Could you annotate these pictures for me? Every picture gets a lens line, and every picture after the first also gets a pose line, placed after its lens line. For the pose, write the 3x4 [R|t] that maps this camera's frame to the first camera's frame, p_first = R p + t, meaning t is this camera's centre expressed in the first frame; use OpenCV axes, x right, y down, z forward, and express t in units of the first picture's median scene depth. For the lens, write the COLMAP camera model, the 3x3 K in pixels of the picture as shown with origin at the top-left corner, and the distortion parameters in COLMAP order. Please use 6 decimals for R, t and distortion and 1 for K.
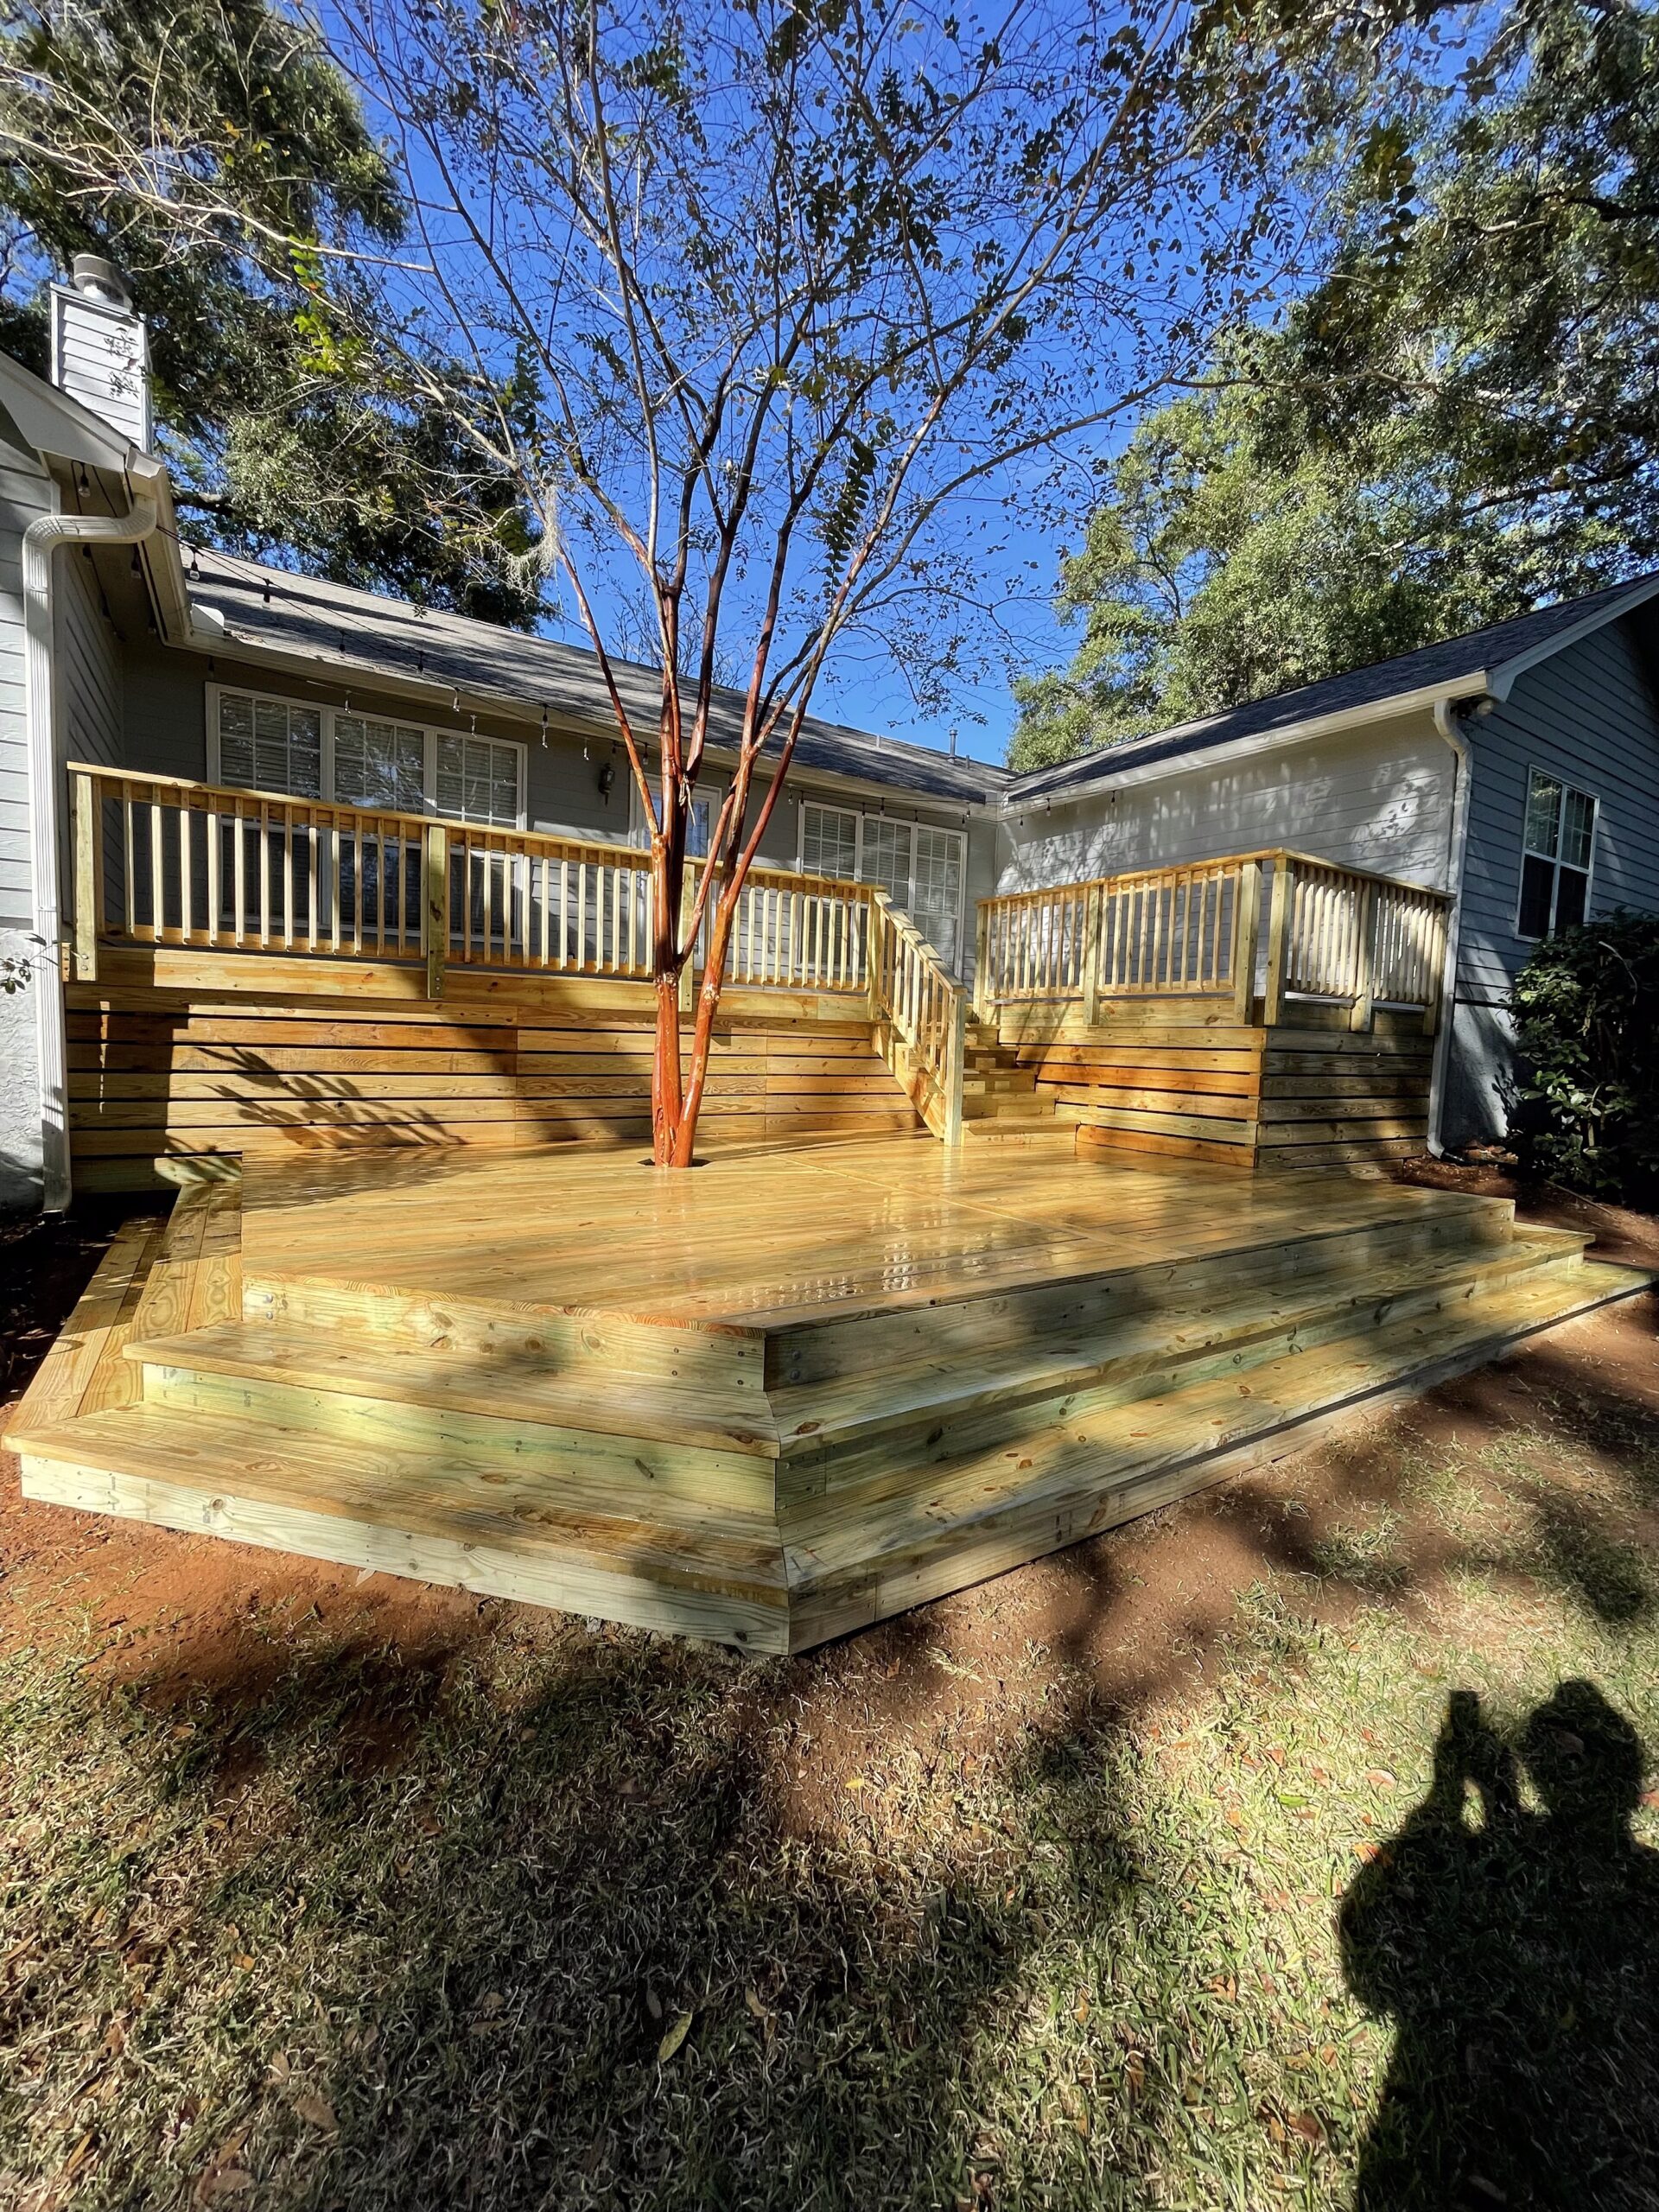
lens RADIAL K [[891.1, 0, 832.3], [0, 891.1, 1098.0], [0, 0, 1]] dist [-0.002326, 0.000069]
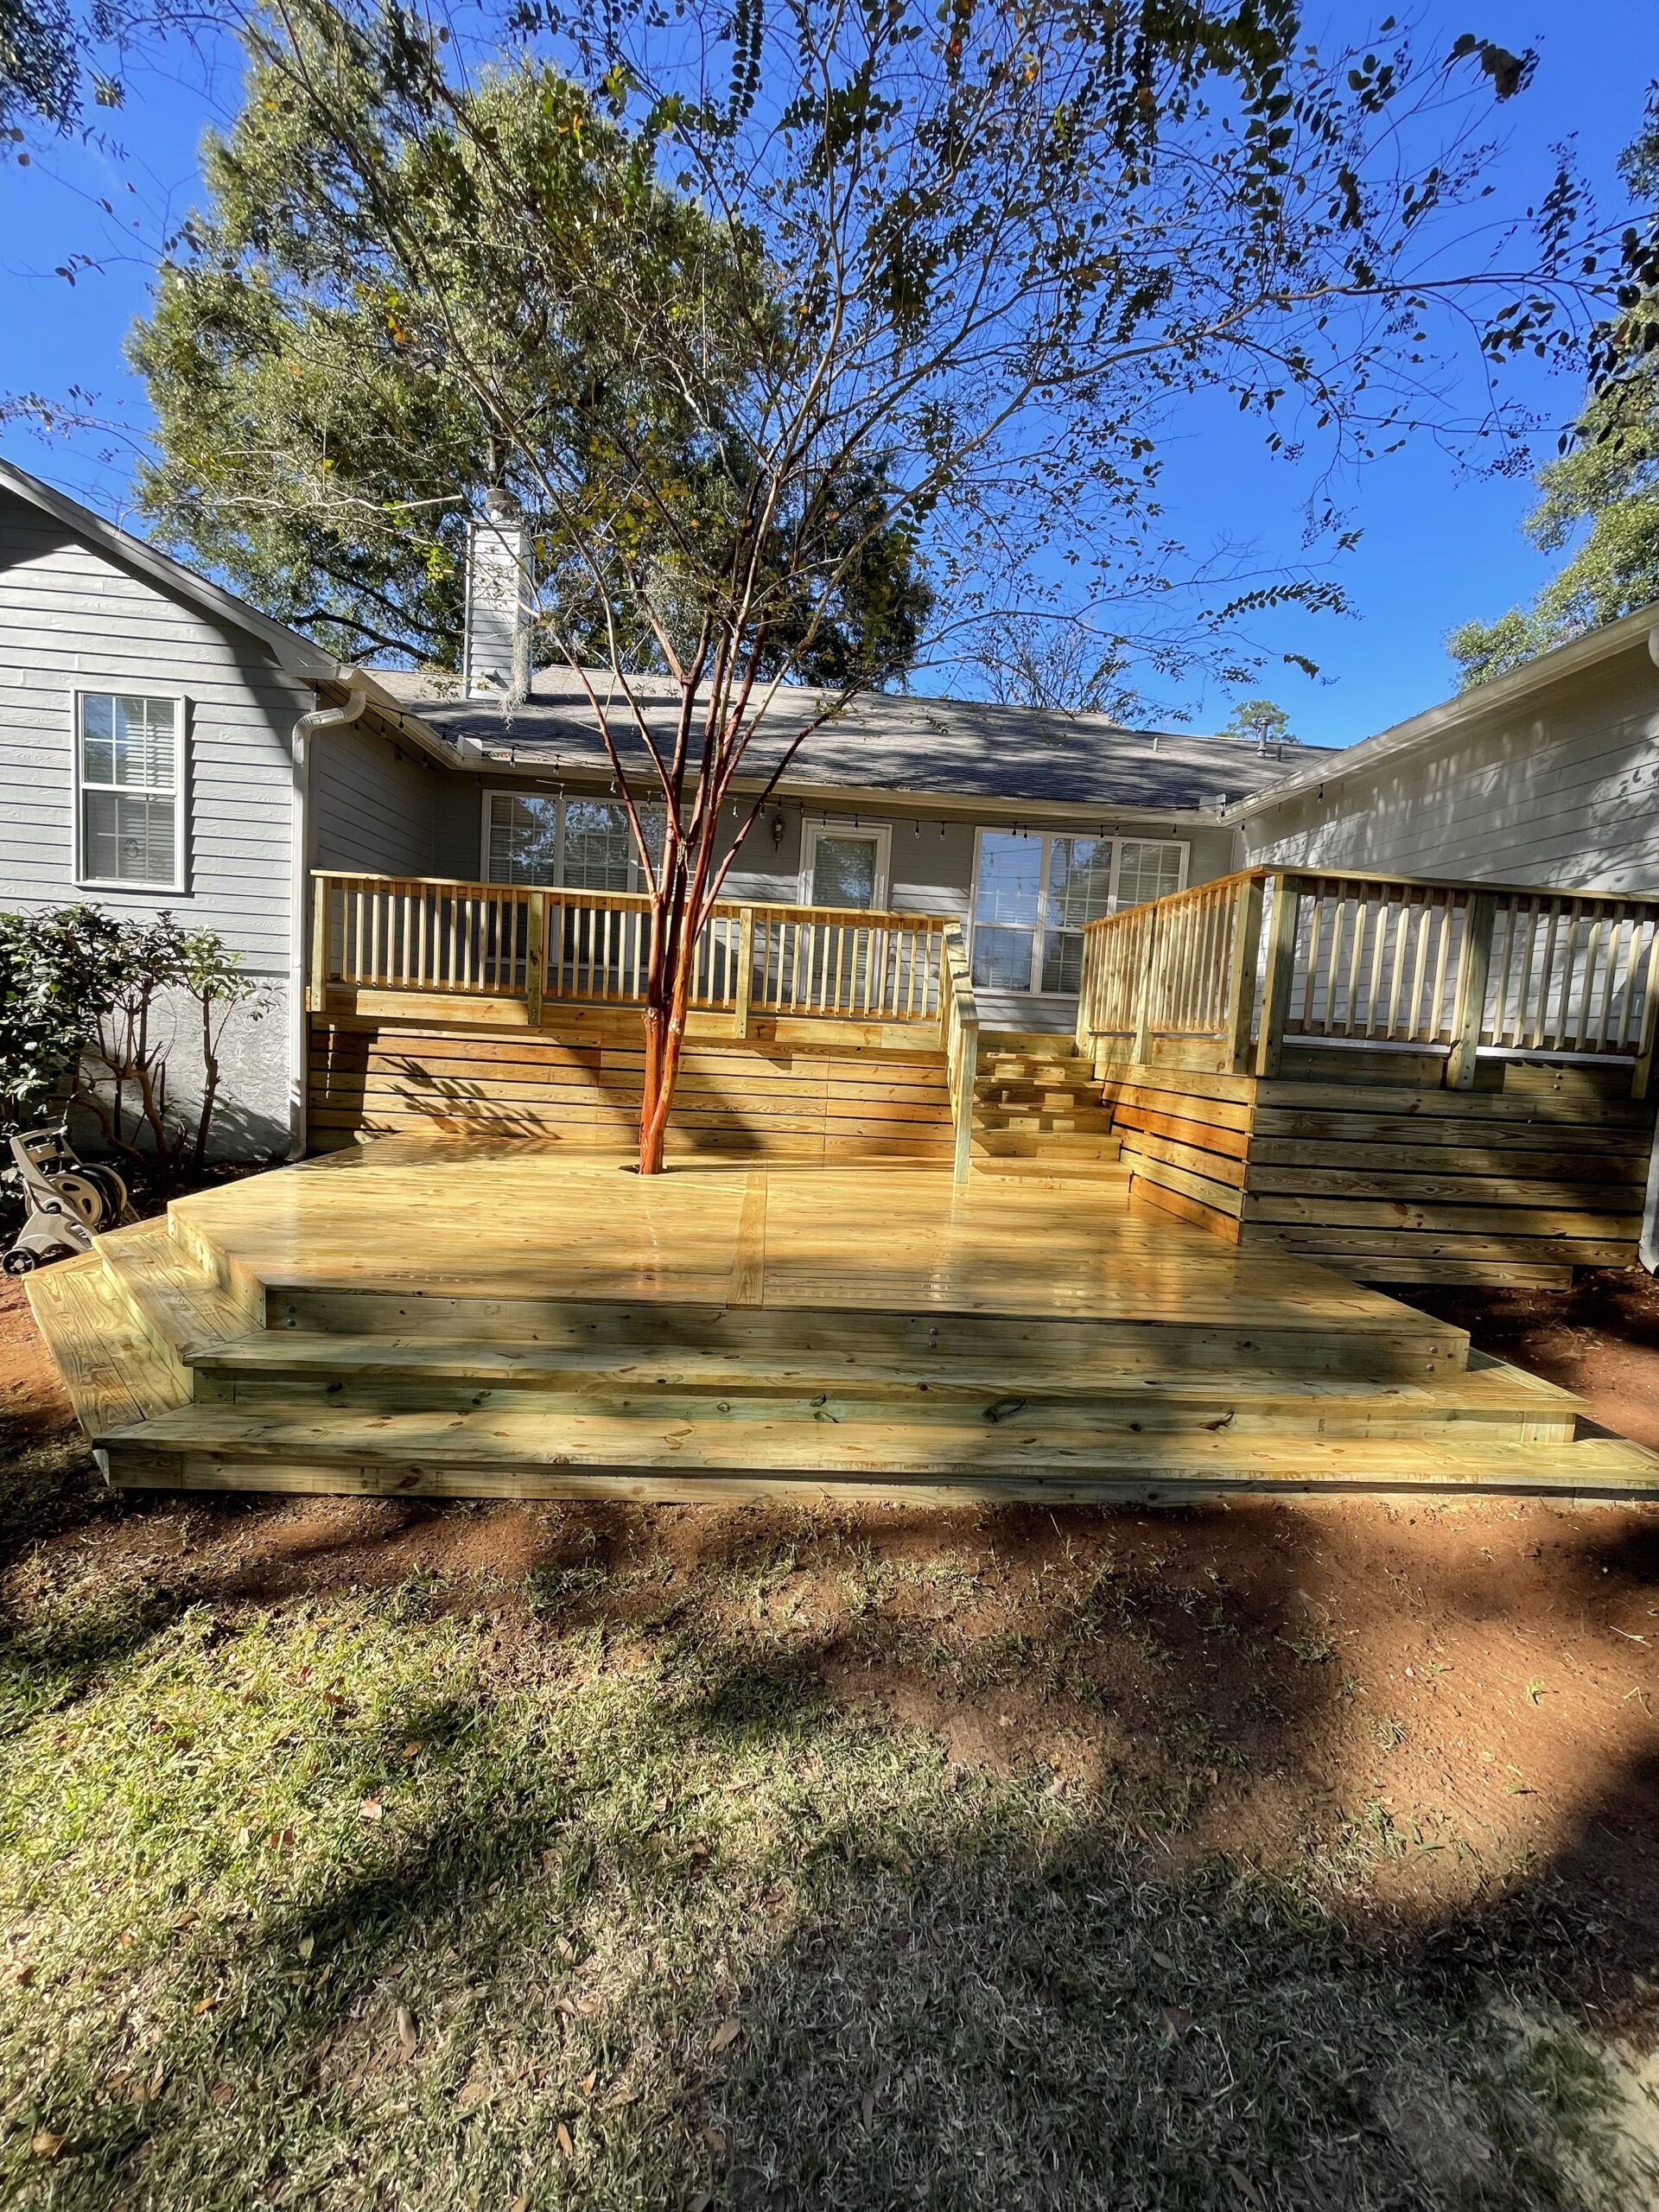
lens RADIAL K [[887.5, 0, 834.8], [0, 887.5, 1100.5], [0, 0, 1]] dist [-0.006973, 0.003991]
pose [[0.872073, 0.060792, -0.485585, 0.564526], [-0.065903, 0.997804, 0.006561, -0.039301], [0.484918, 0.026280, 0.874165, 0.089868]]
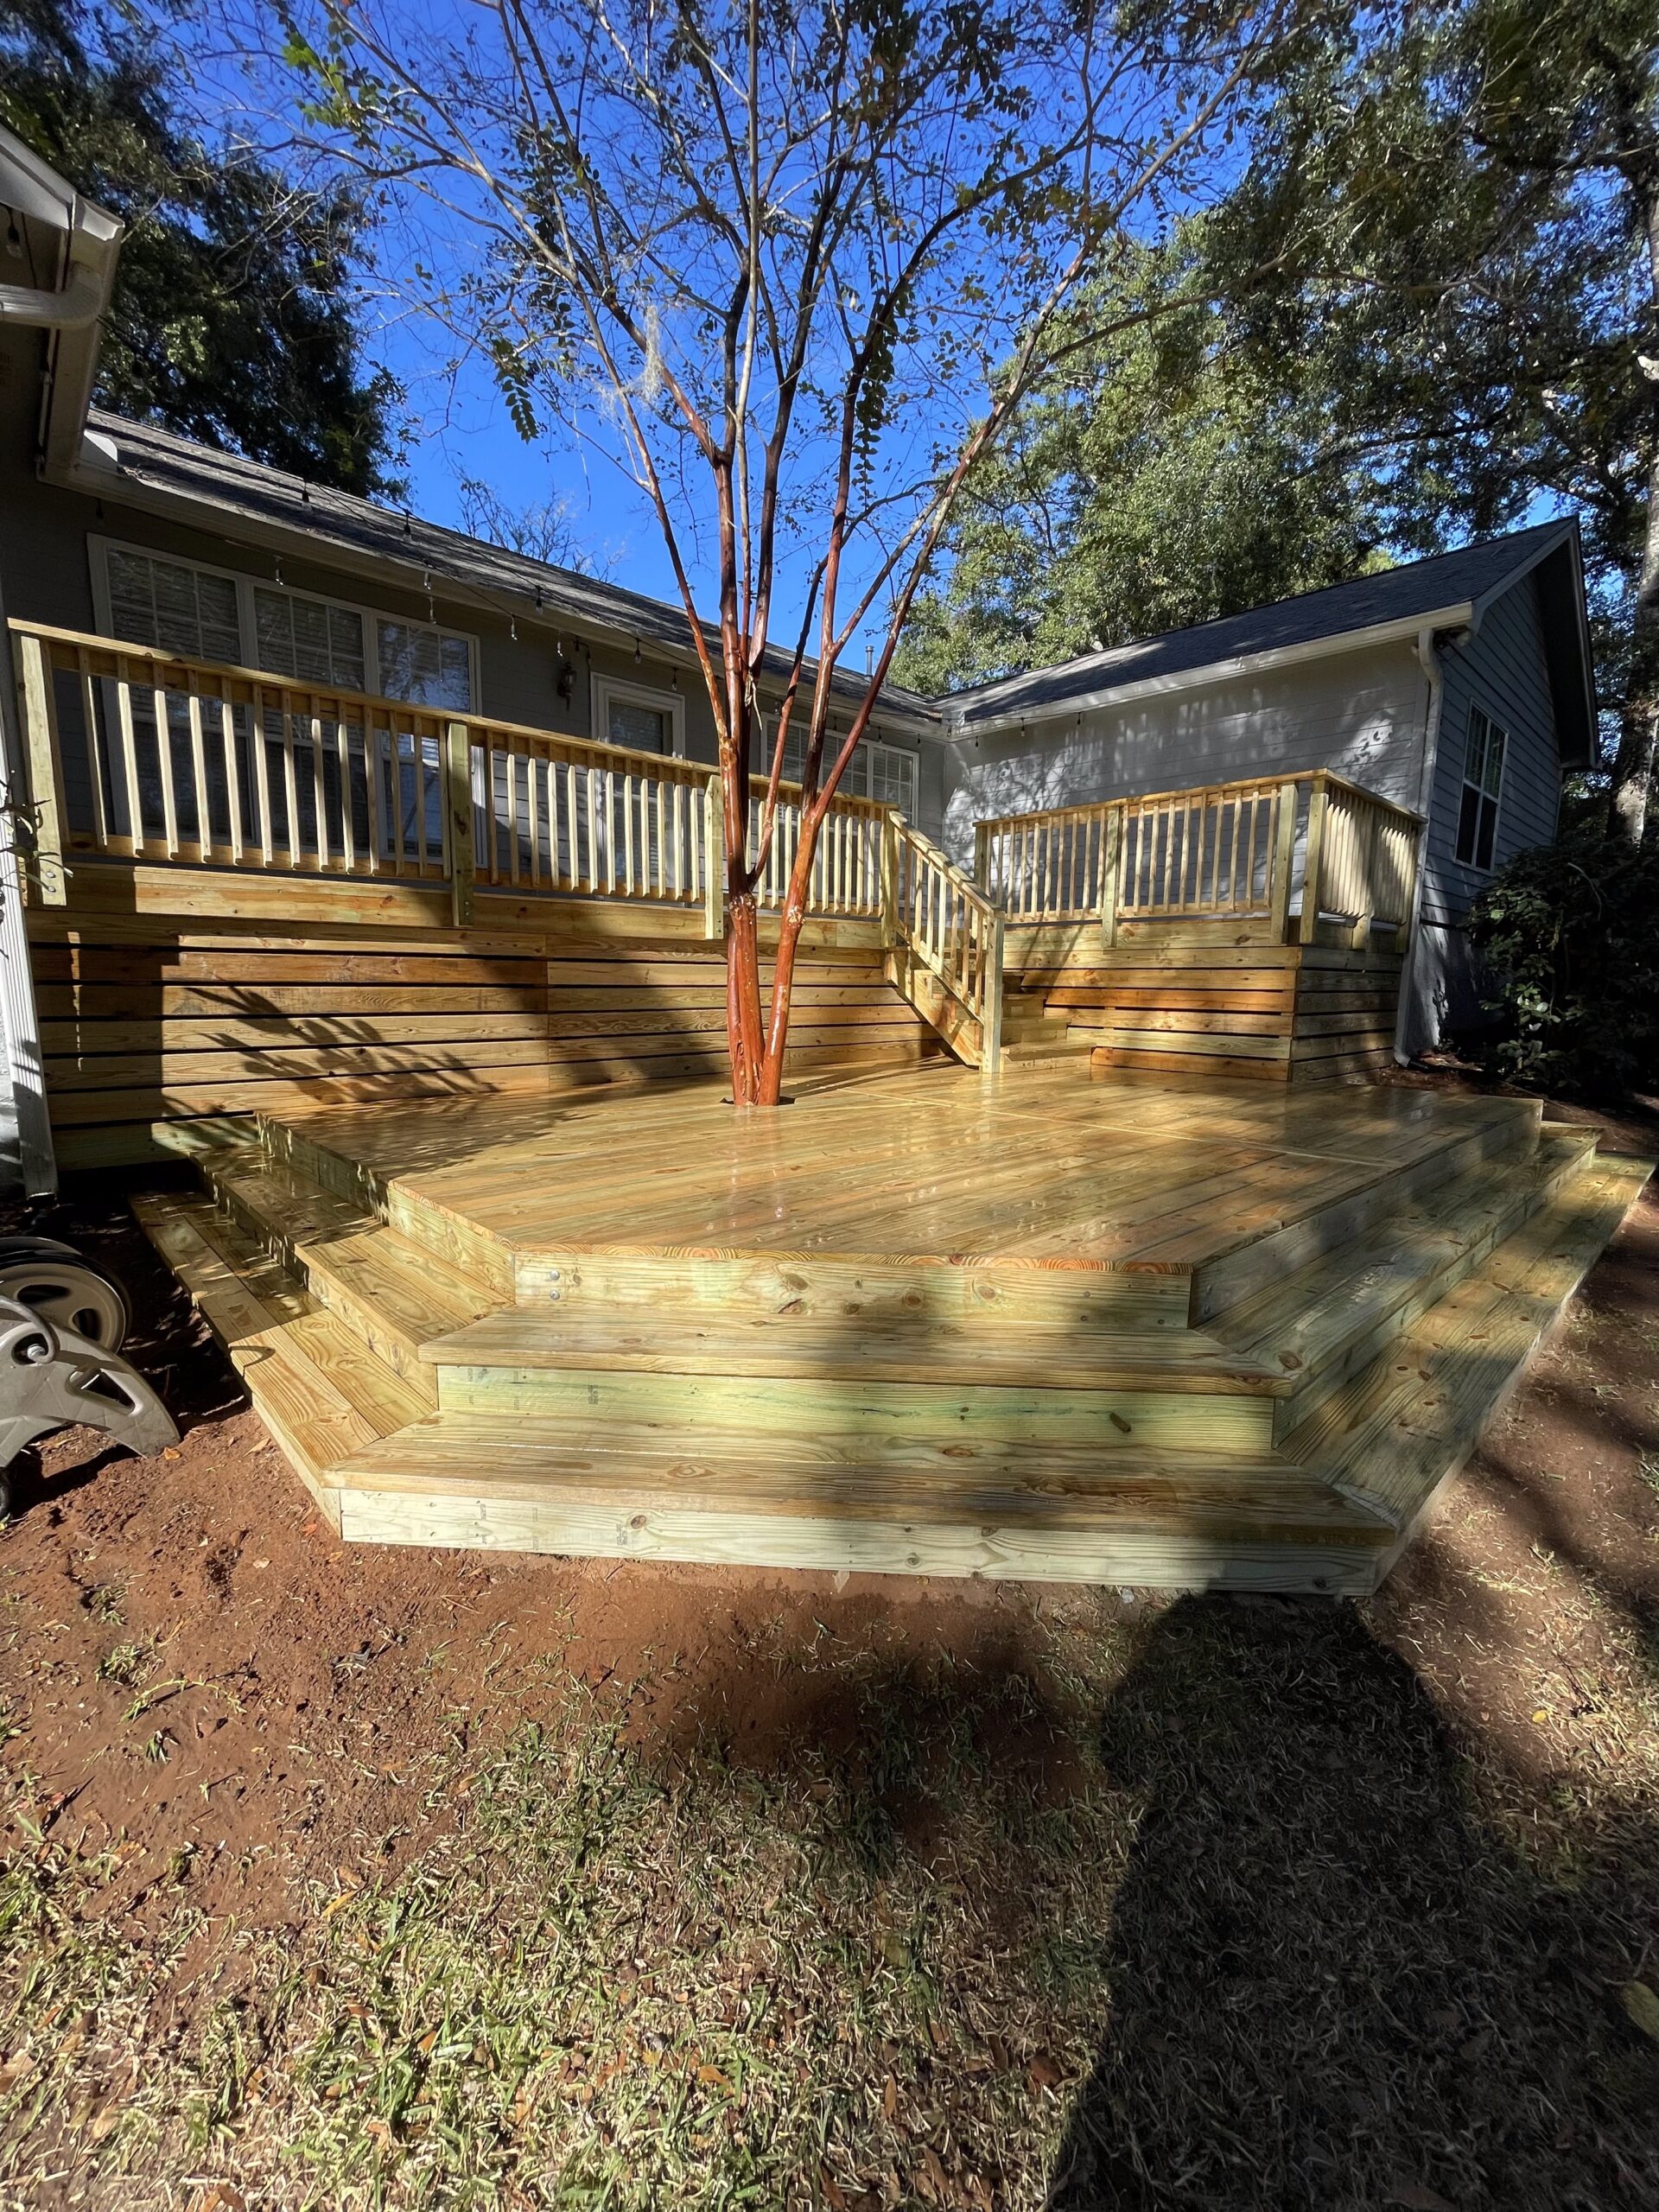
lens RADIAL K [[891.1, 0, 832.3], [0, 891.1, 1098.0], [0, 0, 1]] dist [-0.002326, 0.000069]
pose [[0.983389, -0.044842, 0.175883, -0.250489], [0.032051, 0.996675, 0.074905, 0.002258], [-0.178657, -0.068023, 0.981557, 0.068946]]
